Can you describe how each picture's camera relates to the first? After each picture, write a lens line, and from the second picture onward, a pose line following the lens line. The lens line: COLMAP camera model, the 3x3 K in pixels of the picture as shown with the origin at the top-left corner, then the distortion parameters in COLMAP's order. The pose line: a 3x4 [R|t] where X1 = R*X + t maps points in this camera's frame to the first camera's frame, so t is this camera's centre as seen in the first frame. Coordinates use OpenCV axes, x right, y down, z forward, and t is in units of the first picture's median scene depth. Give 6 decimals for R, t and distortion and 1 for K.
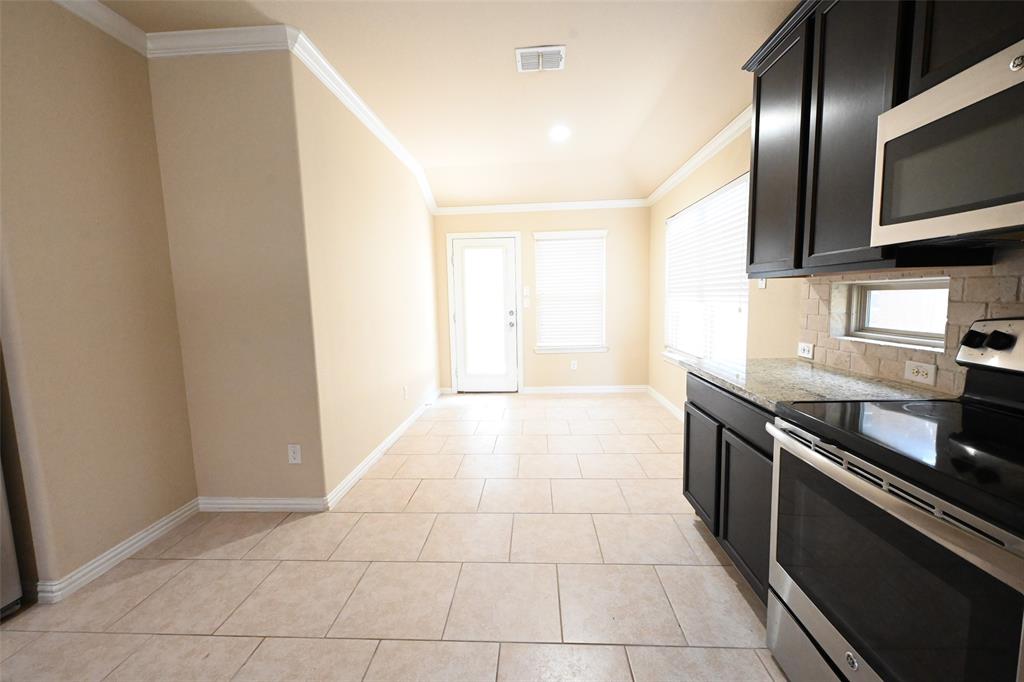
lens RADIAL K [[404.0, 0, 508.4], [0, 404.0, 338.9], [0, 0, 1]] dist [0.000905, 0.000028]
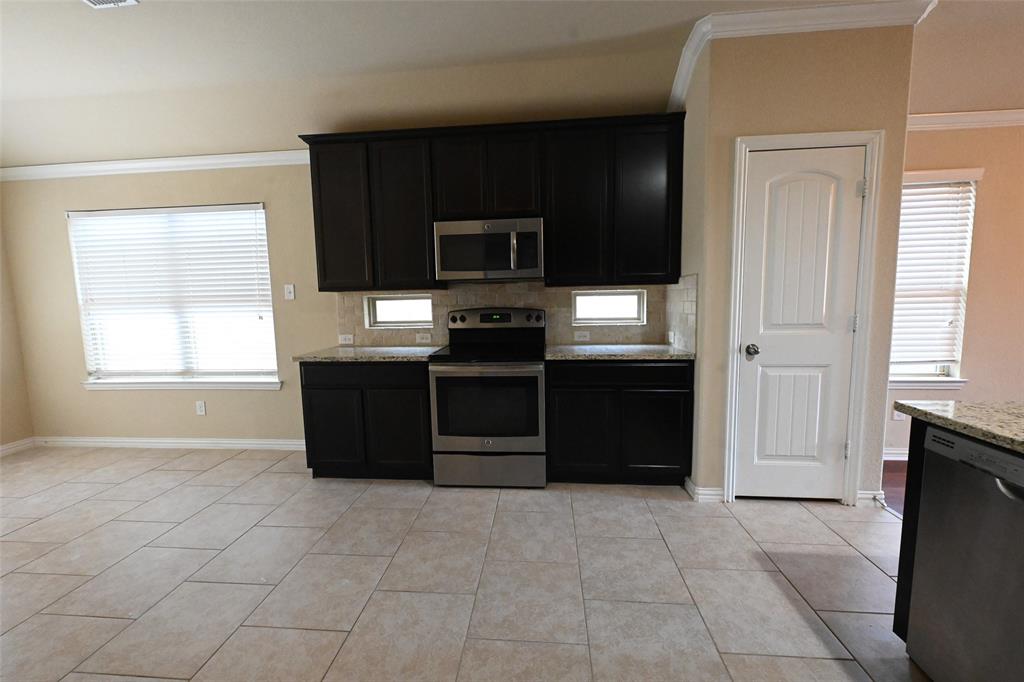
lens RADIAL K [[404.0, 0, 508.4], [0, 404.0, 338.9], [0, 0, 1]] dist [0.000905, 0.000028]
pose [[0.031359, -0.076568, 0.996571, -0.864671], [0.122133, 0.989883, 0.072211, -0.010730], [-0.992018, 0.119450, 0.040393, 0.364326]]
